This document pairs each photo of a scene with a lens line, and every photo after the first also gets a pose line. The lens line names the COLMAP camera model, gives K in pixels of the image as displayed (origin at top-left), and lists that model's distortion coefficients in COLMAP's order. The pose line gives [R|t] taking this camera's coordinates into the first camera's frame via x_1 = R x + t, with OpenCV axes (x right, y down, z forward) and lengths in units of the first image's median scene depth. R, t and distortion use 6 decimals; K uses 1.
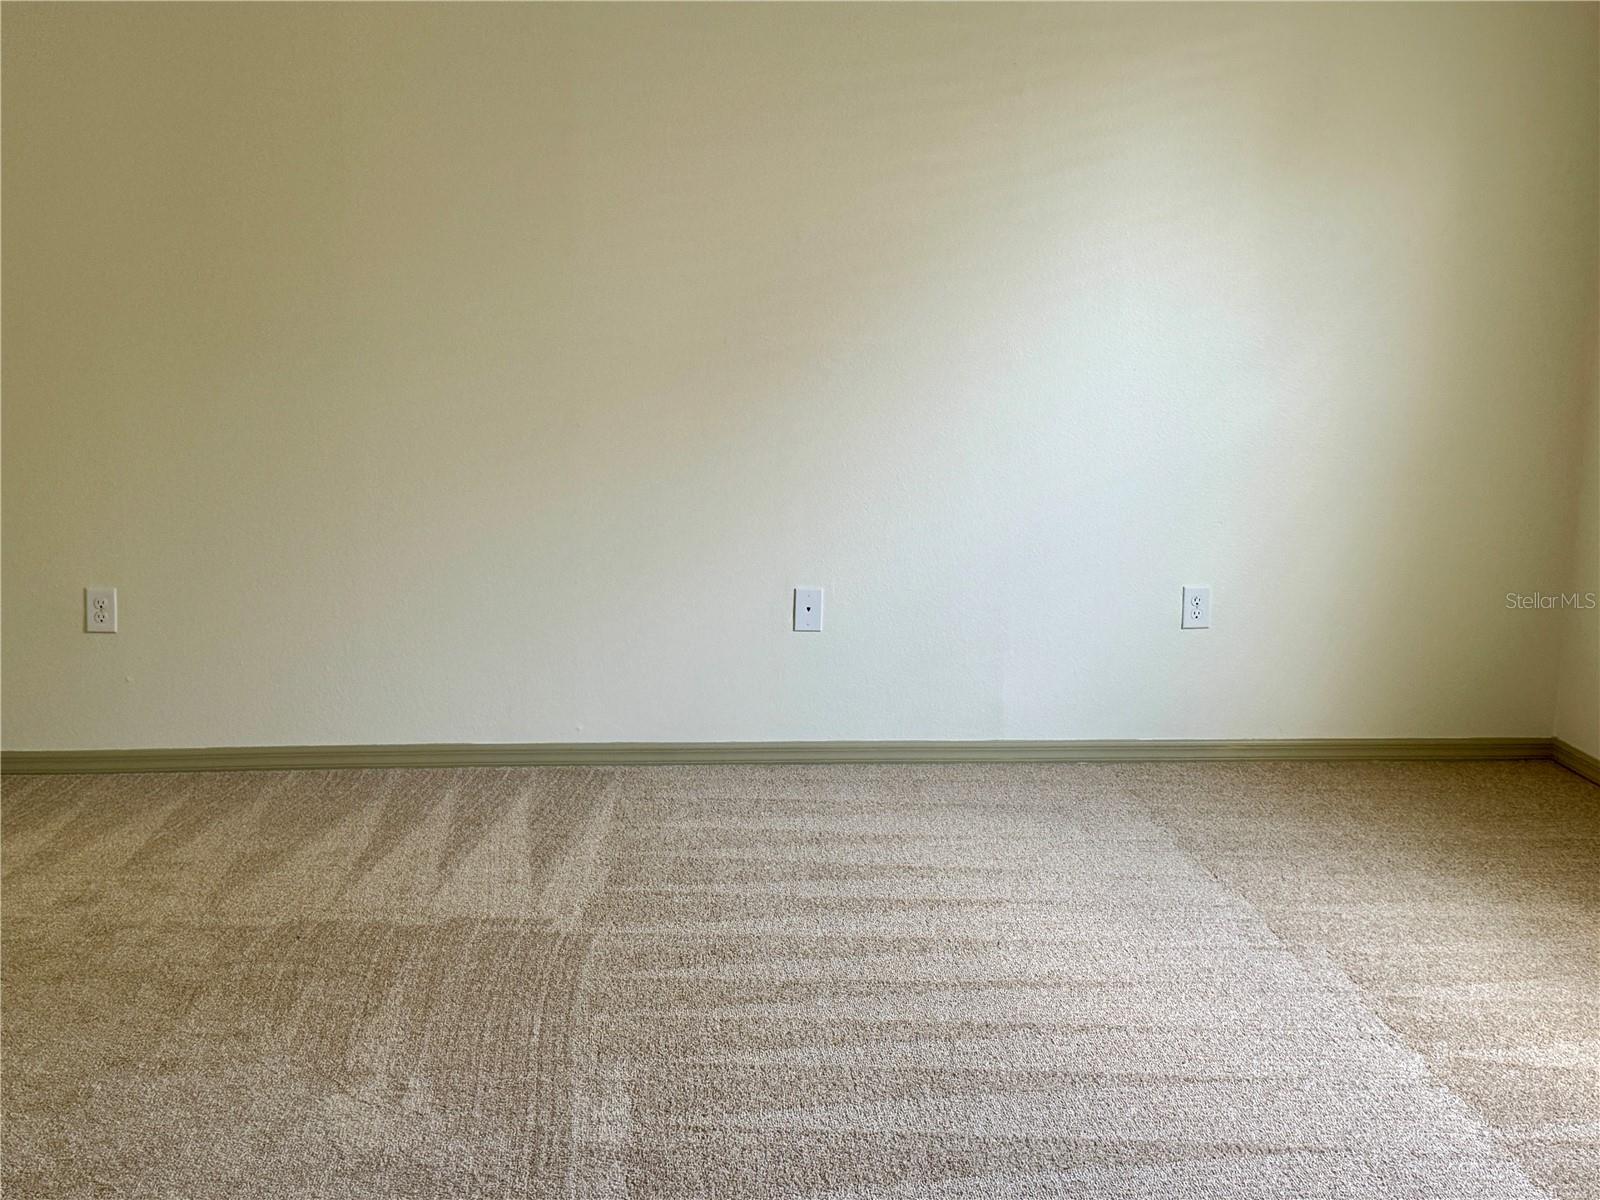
lens RADIAL K [[1774.8, 0, 800.0], [0, 1774.8, 600.0], [0, 0, 1]] dist [0.233936, -0.564551]
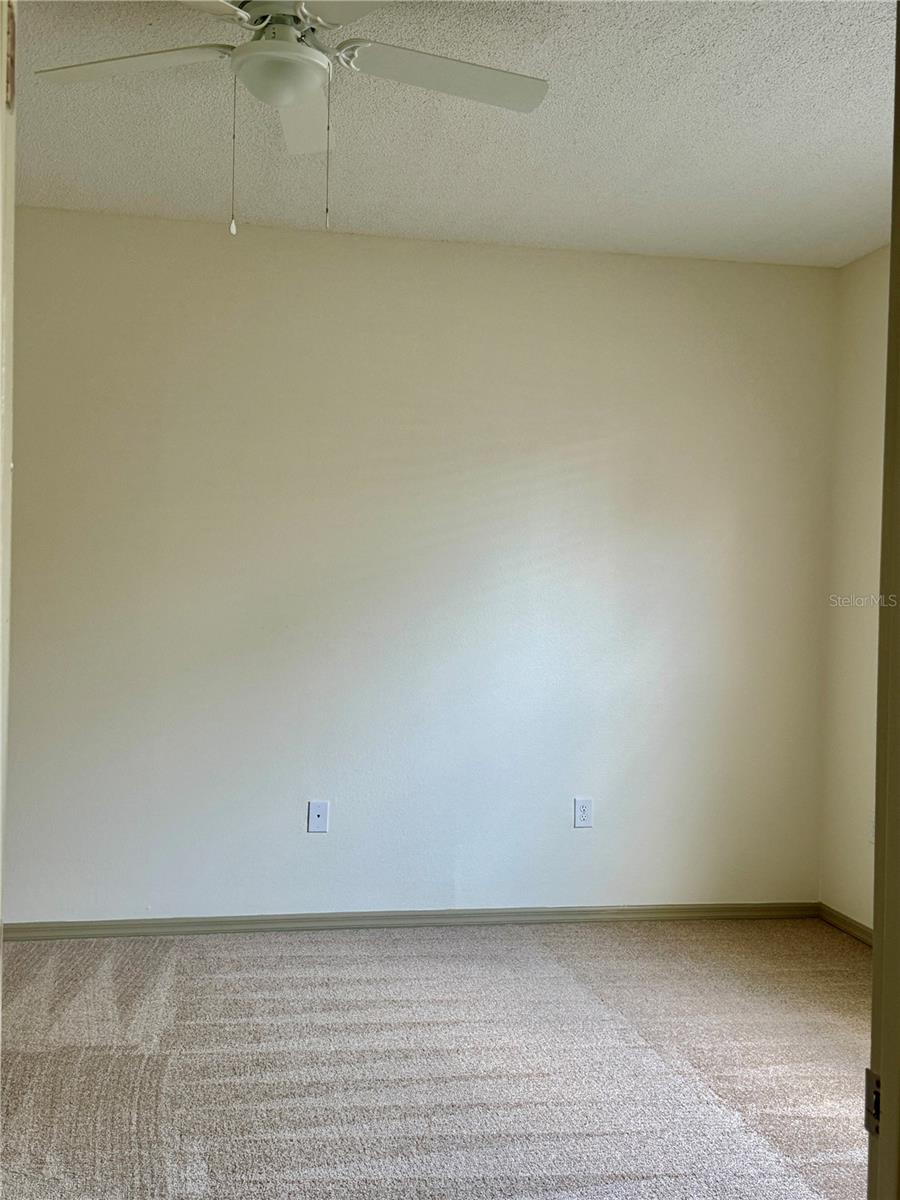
lens RADIAL K [[1331.1, 0, 450.0], [0, 1331.1, 600.0], [0, 0, 1]] dist [0.233936, -0.564551]
pose [[0.992268, 0.011503, 0.123583, -0.034631], [0.008326, 0.987285, -0.158740, 0.007496], [-0.123837, 0.158542, 0.979555, -0.124370]]
